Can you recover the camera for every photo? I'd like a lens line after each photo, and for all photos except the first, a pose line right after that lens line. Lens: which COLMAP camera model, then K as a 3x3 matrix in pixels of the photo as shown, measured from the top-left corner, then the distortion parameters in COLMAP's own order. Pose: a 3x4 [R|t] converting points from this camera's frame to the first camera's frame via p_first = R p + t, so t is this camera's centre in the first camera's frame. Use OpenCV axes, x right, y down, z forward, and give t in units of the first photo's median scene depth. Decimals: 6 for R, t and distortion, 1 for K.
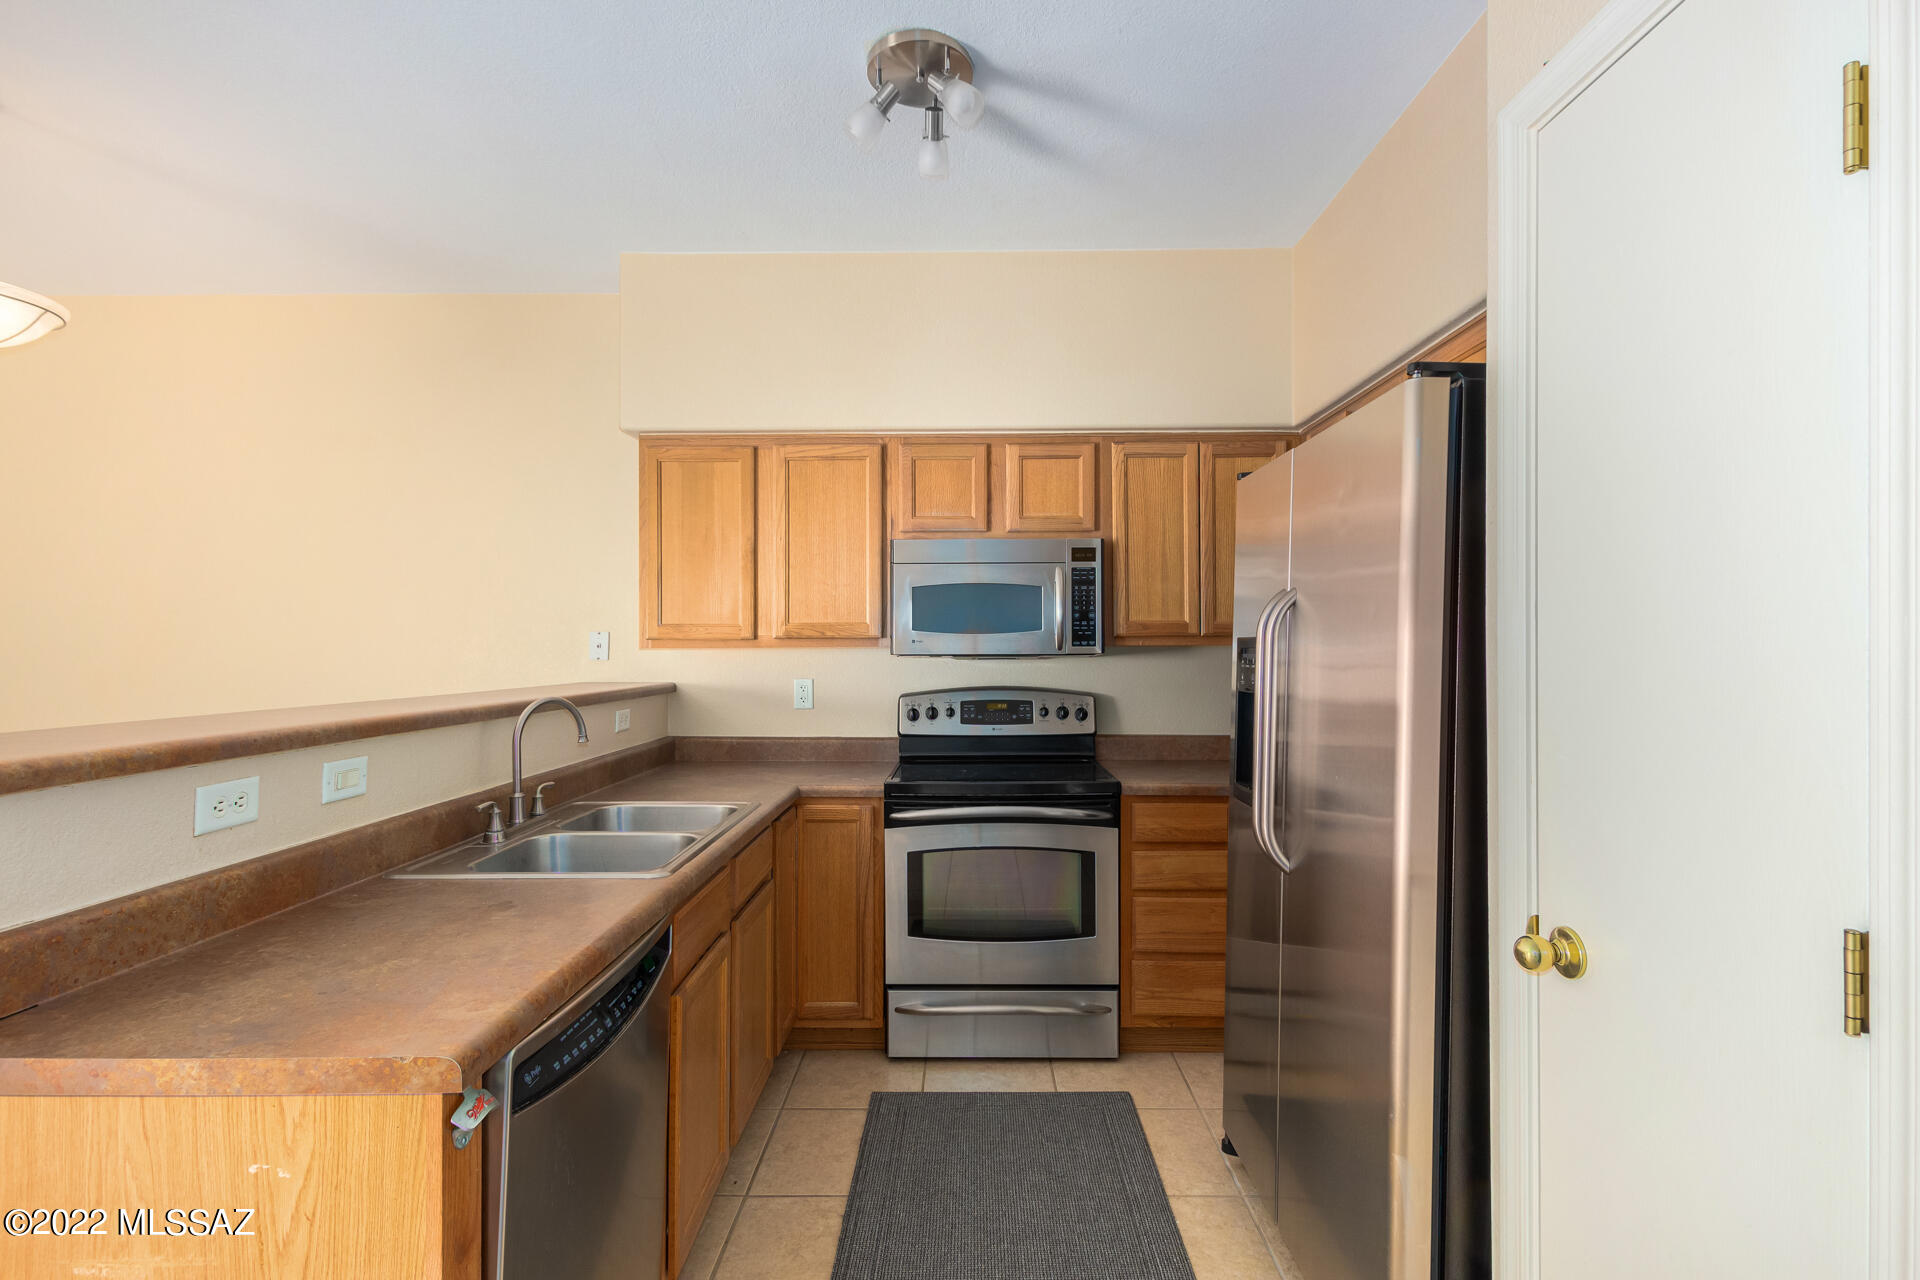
lens RADIAL K [[880.8, 0, 957.2], [0, 880.8, 644.5], [0, 0, 1]] dist [0.003548, -0.000611]
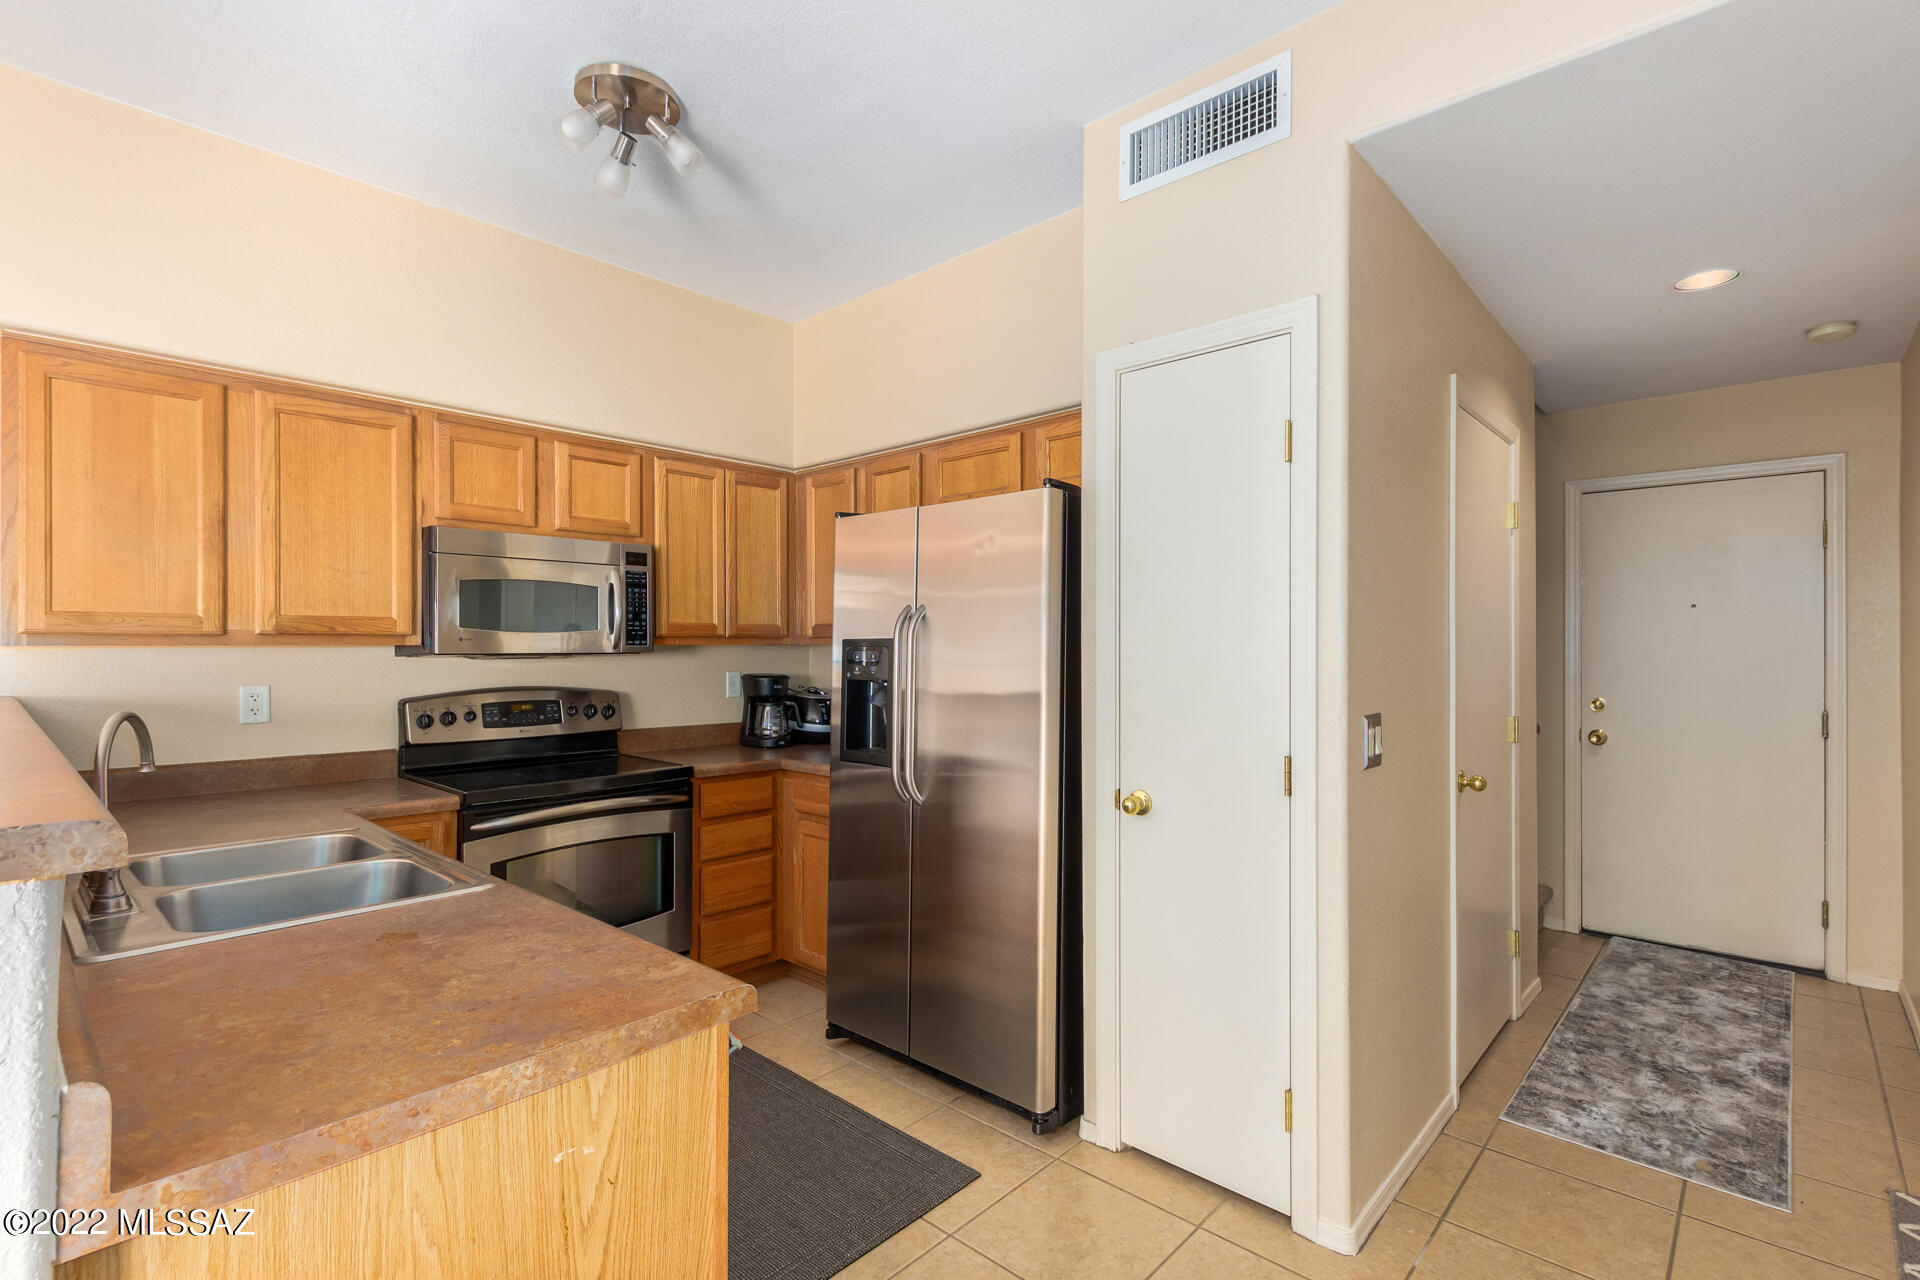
lens RADIAL K [[895.3, 0, 960.0], [0, 895.3, 640.0], [0, 0, 1]] dist [0.007445, 0.000410]
pose [[0.664802, 0.008829, 0.746968, -0.403424], [-0.004044, 0.999958, -0.008219, 0.002879], [-0.747009, 0.002443, 0.664809, -0.008311]]
